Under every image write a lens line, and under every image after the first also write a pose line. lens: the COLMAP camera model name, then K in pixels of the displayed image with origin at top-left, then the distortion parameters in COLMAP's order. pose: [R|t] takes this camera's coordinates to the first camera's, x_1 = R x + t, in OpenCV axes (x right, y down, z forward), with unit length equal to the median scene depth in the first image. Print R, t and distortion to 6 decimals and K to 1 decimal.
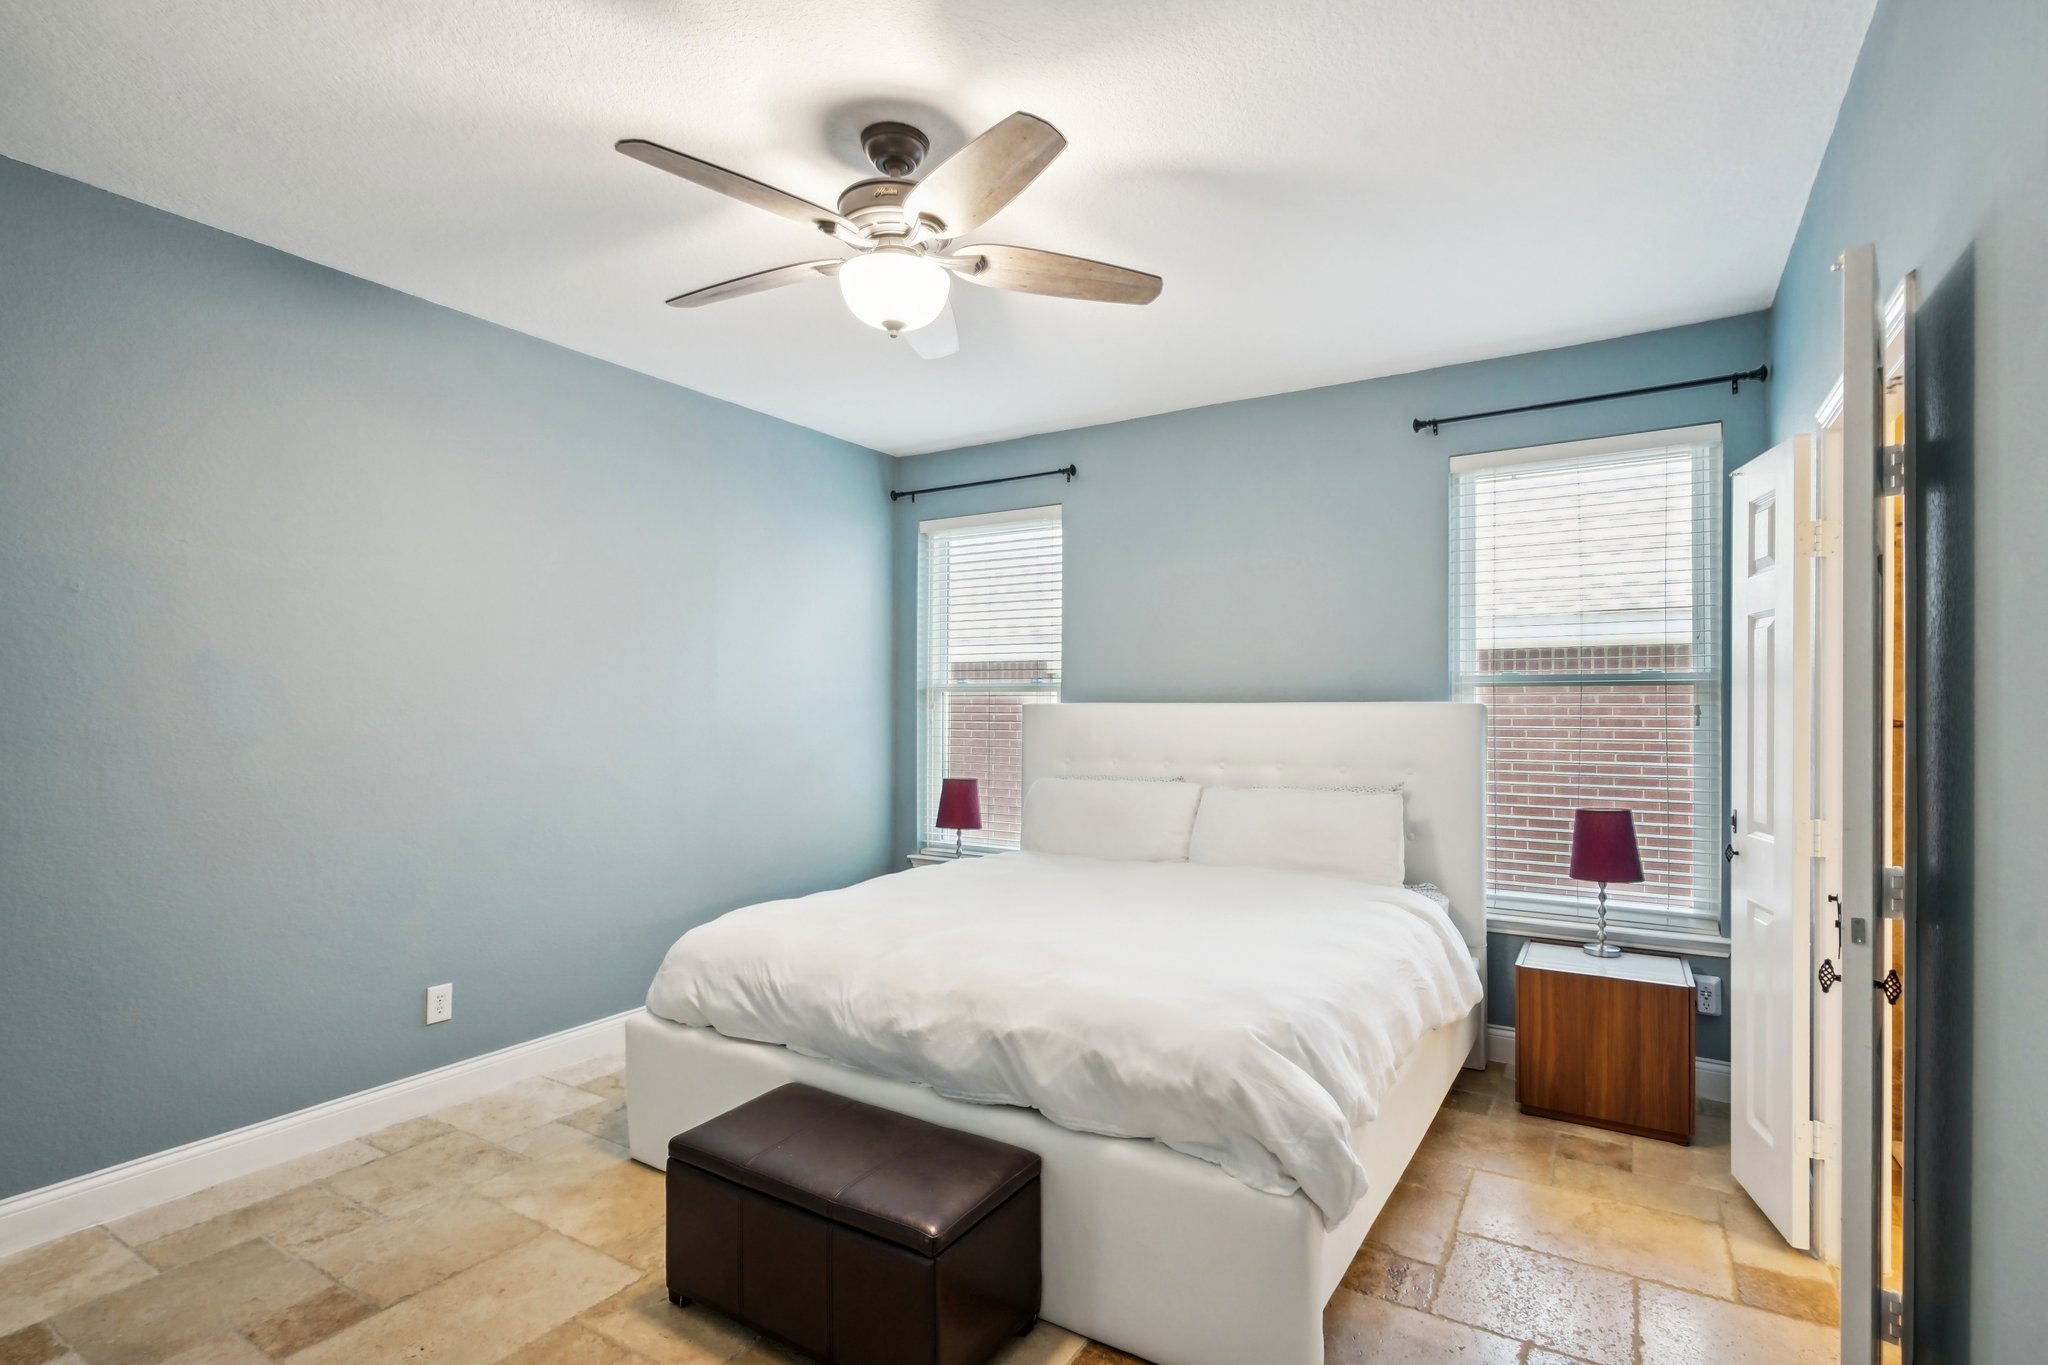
lens RADIAL K [[989.1, 0, 1017.0], [0, 989.1, 705.7], [0, 0, 1]] dist [-0.002319, 0.000467]
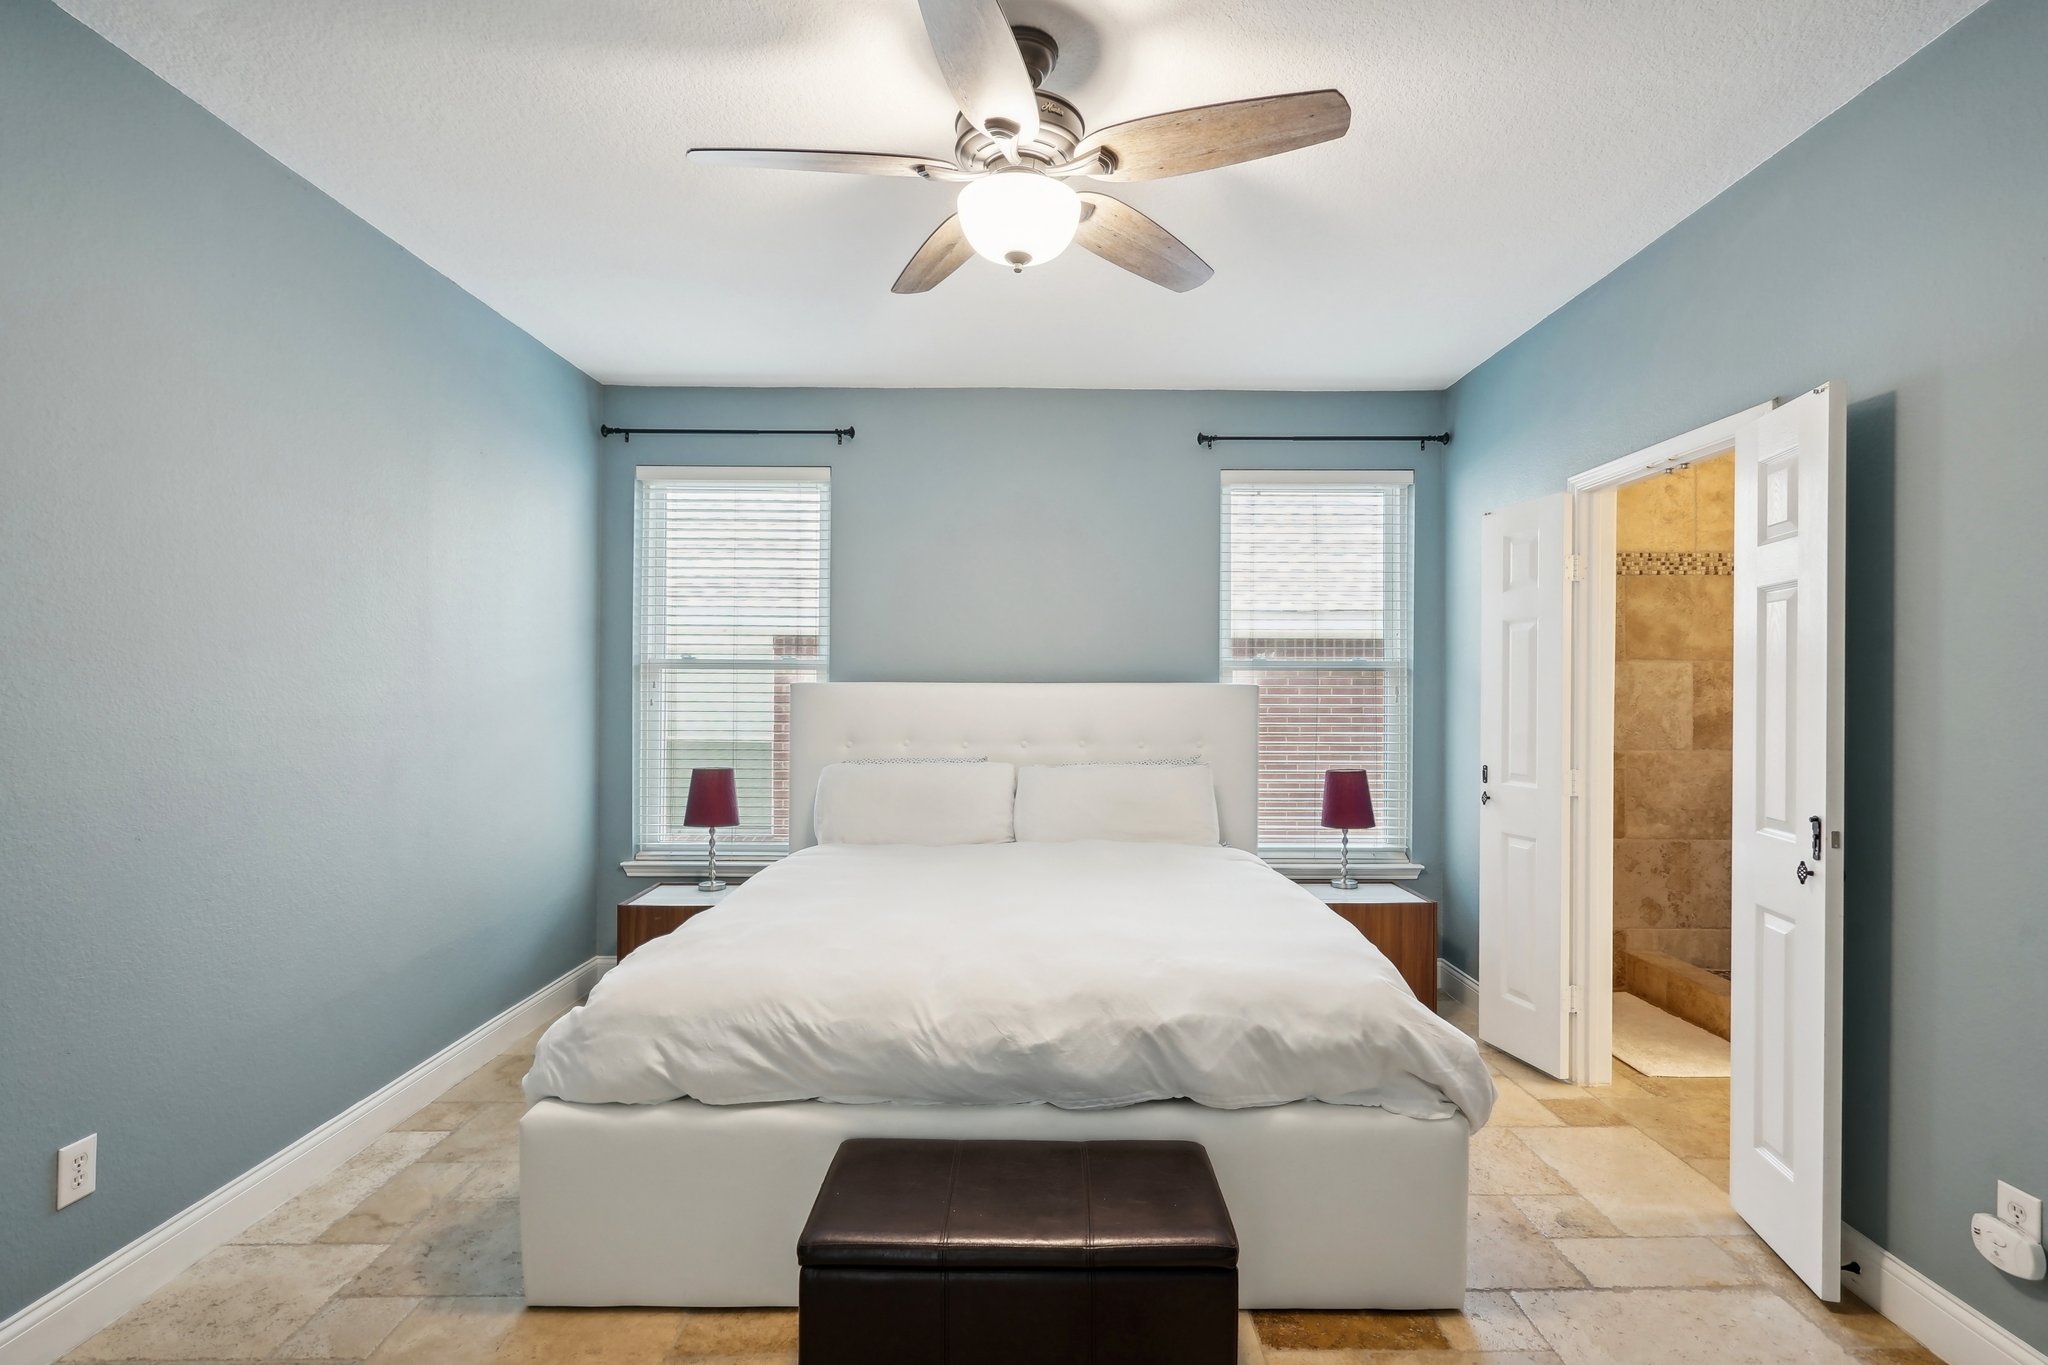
lens RADIAL K [[988.7, 0, 1023.2], [0, 988.7, 689.8], [0, 0, 1]] dist [-0.001548, 0.000879]
pose [[0.842438, 0.000864, 0.538792, -0.428903], [-0.003383, 0.999987, 0.003687, 0.000339], [-0.538782, -0.004929, 0.842431, 0.175856]]
